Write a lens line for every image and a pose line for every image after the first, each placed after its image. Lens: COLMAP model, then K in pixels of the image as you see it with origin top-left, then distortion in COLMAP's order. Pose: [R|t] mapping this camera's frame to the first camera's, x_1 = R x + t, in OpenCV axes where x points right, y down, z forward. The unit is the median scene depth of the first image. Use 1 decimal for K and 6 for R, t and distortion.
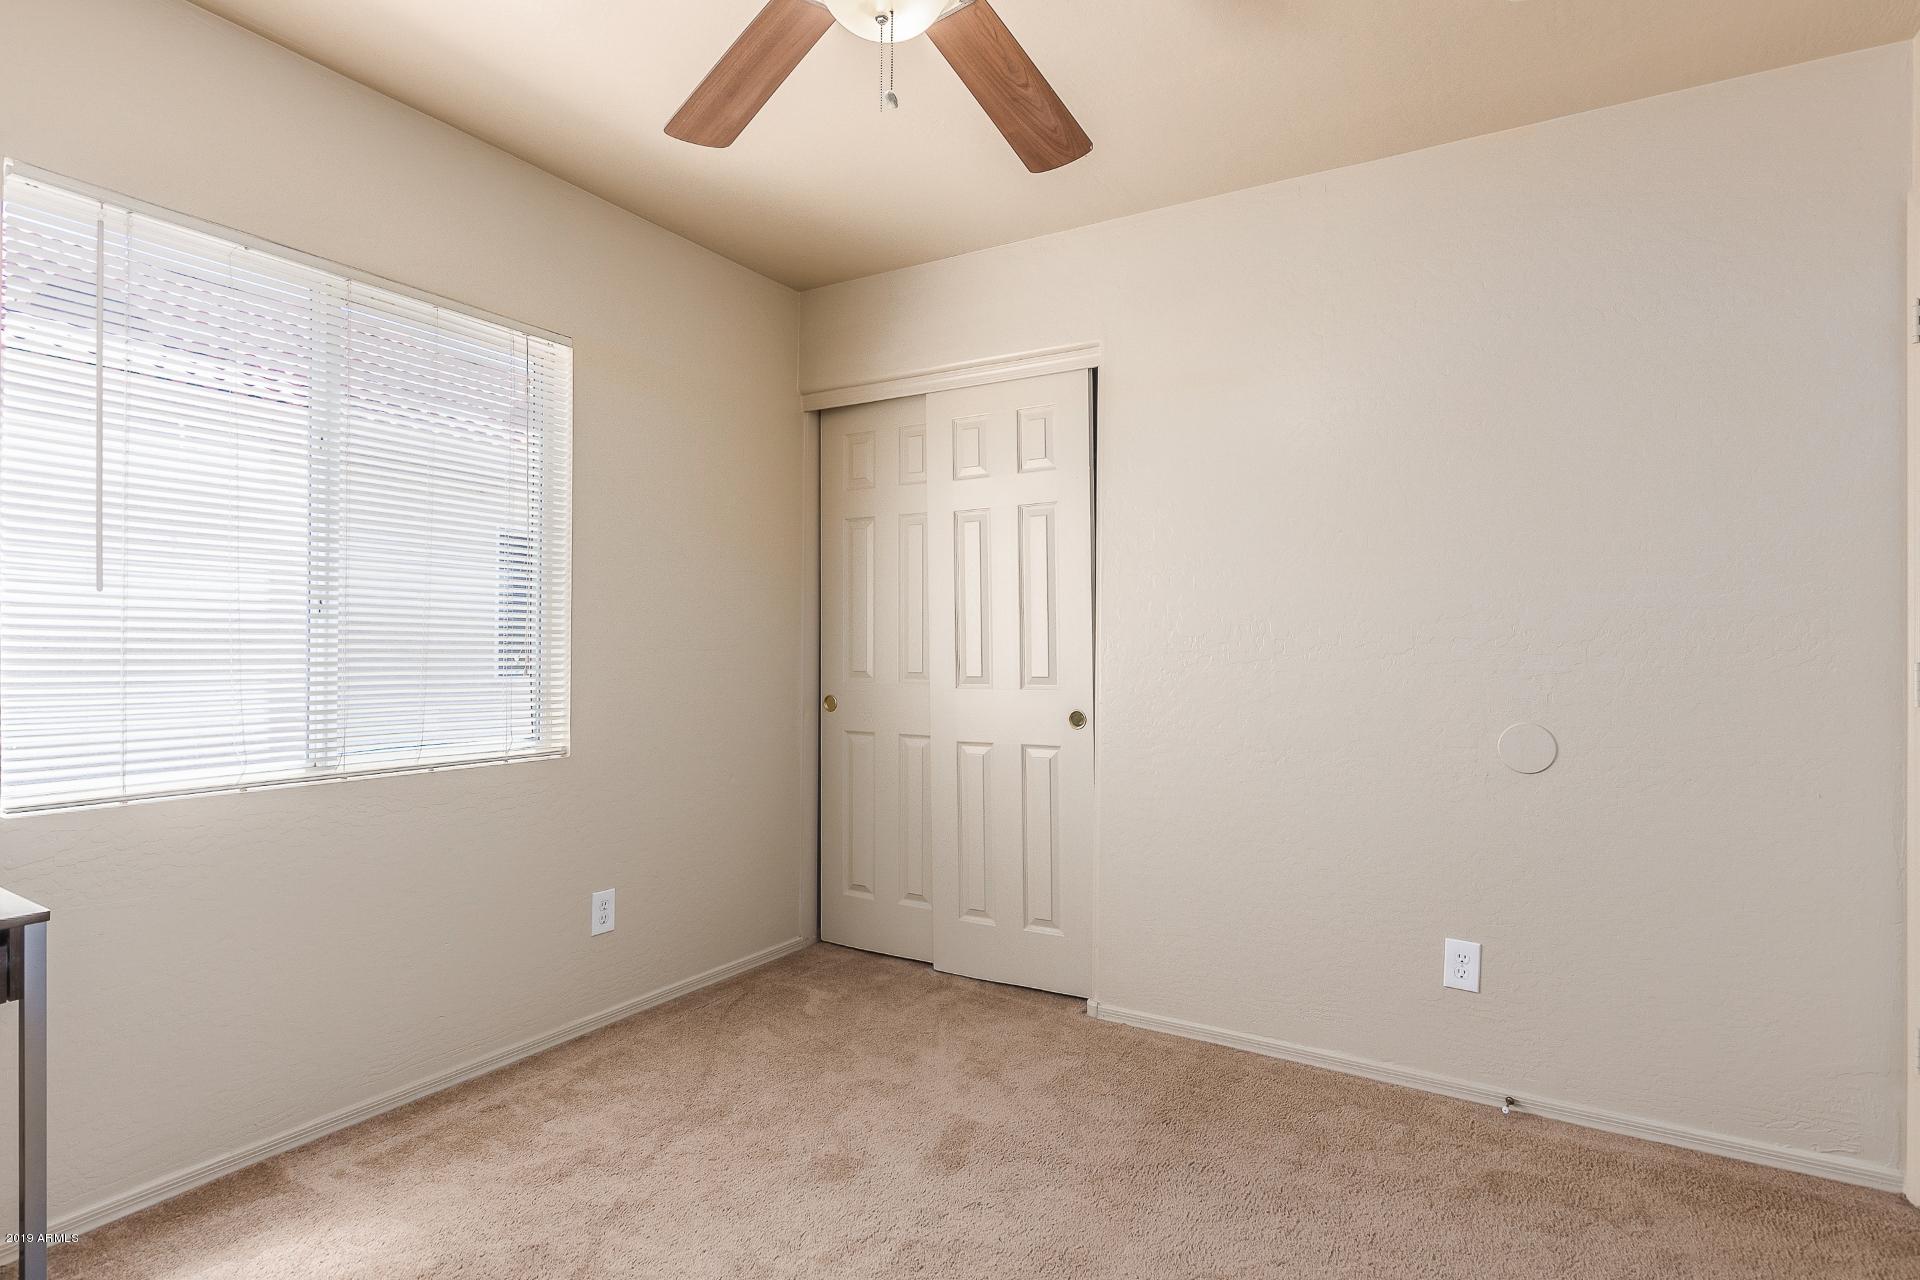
lens RADIAL K [[971.6, 0, 960.0], [0, 971.6, 640.0], [0, 0, 1]] dist [0.000869, 0.000438]
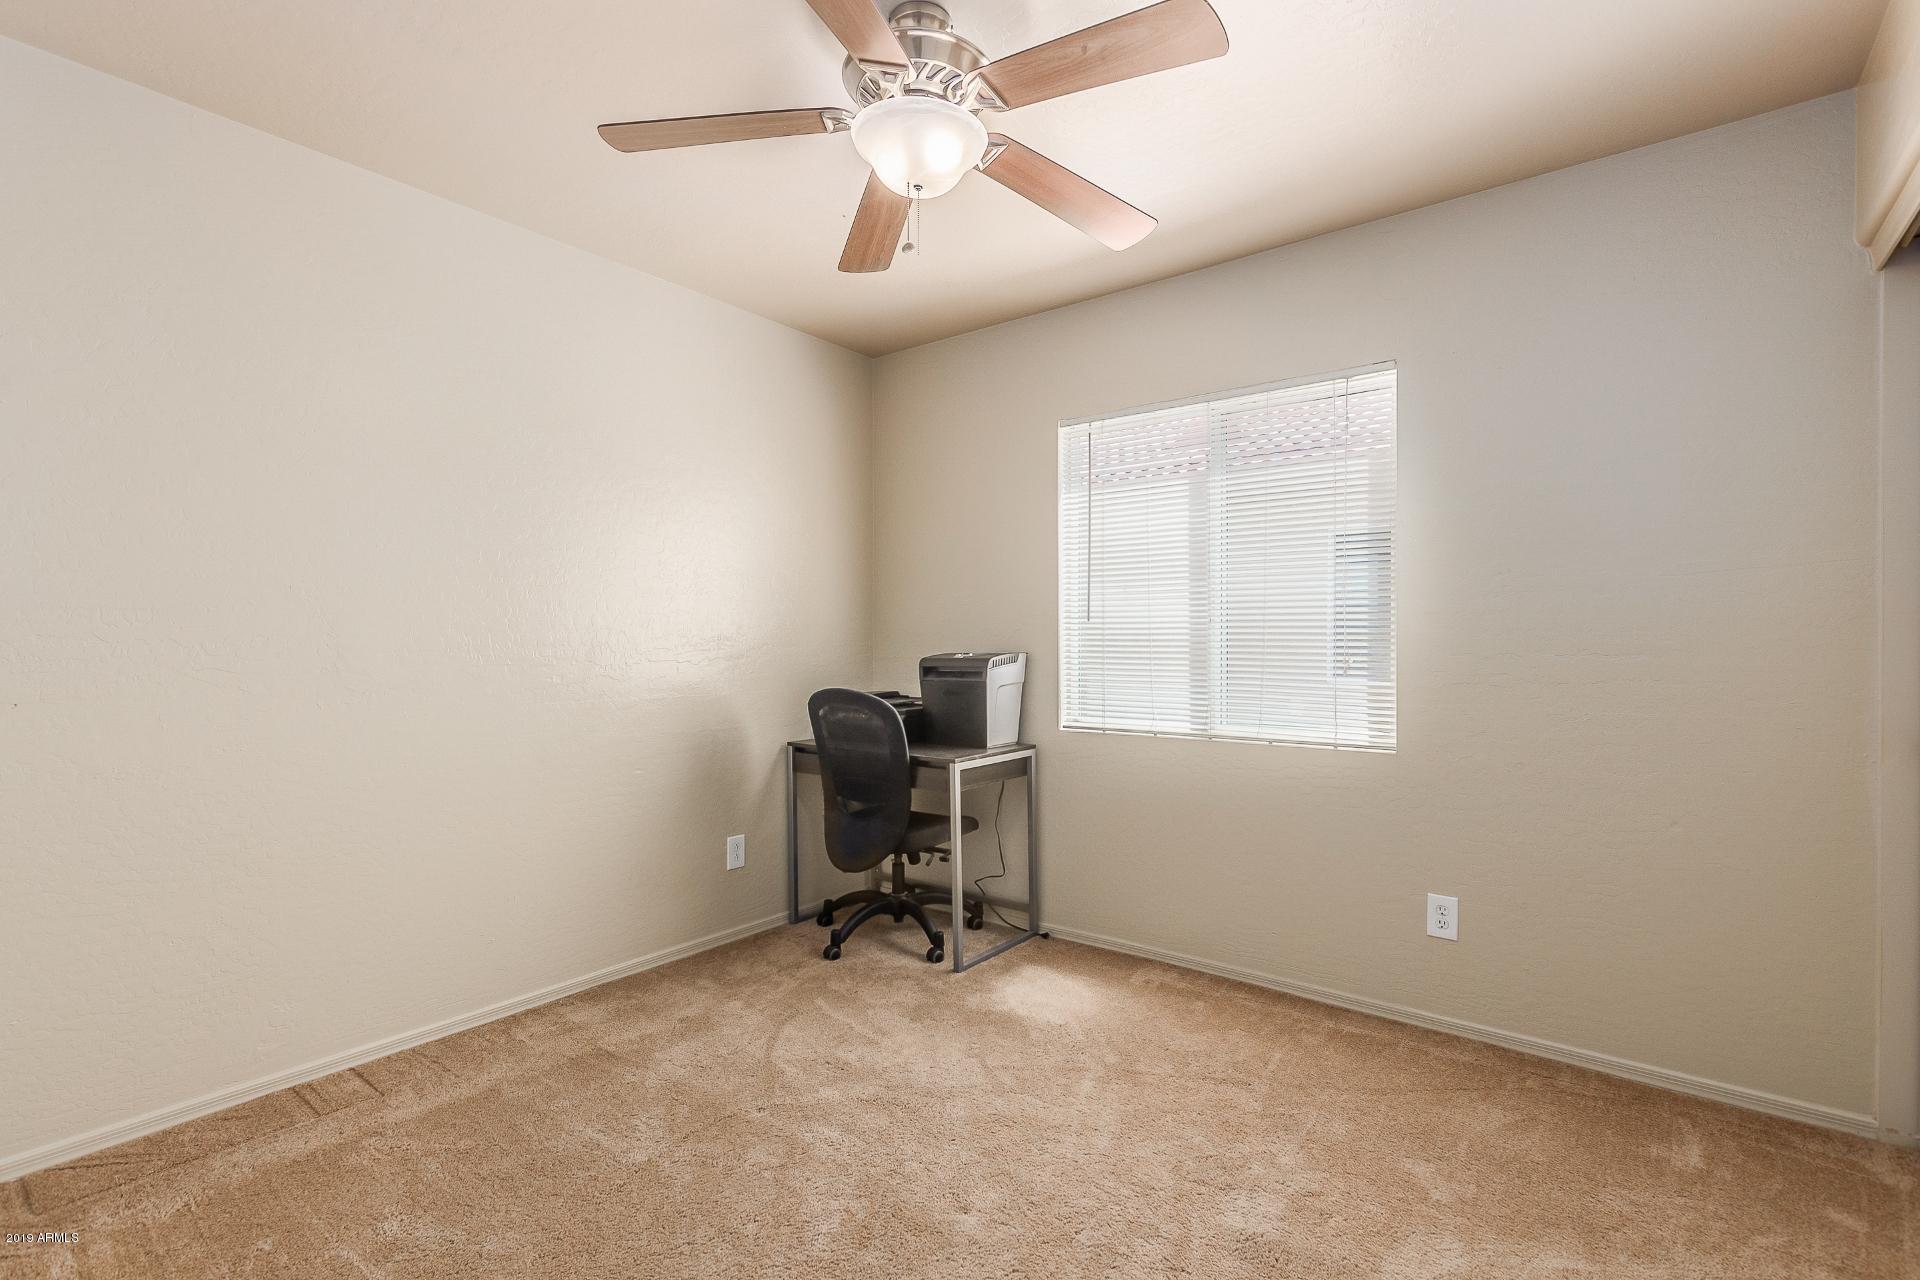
lens RADIAL K [[887.6, 0, 960.0], [0, 887.6, 640.0], [0, 0, 1]] dist [0.003118, -0.000200]
pose [[-0.122885, -0.005099, -0.992408, 0.658308], [0.005934, 0.999965, -0.005873, -0.002007], [0.992403, -0.006611, -0.122851, 0.682533]]
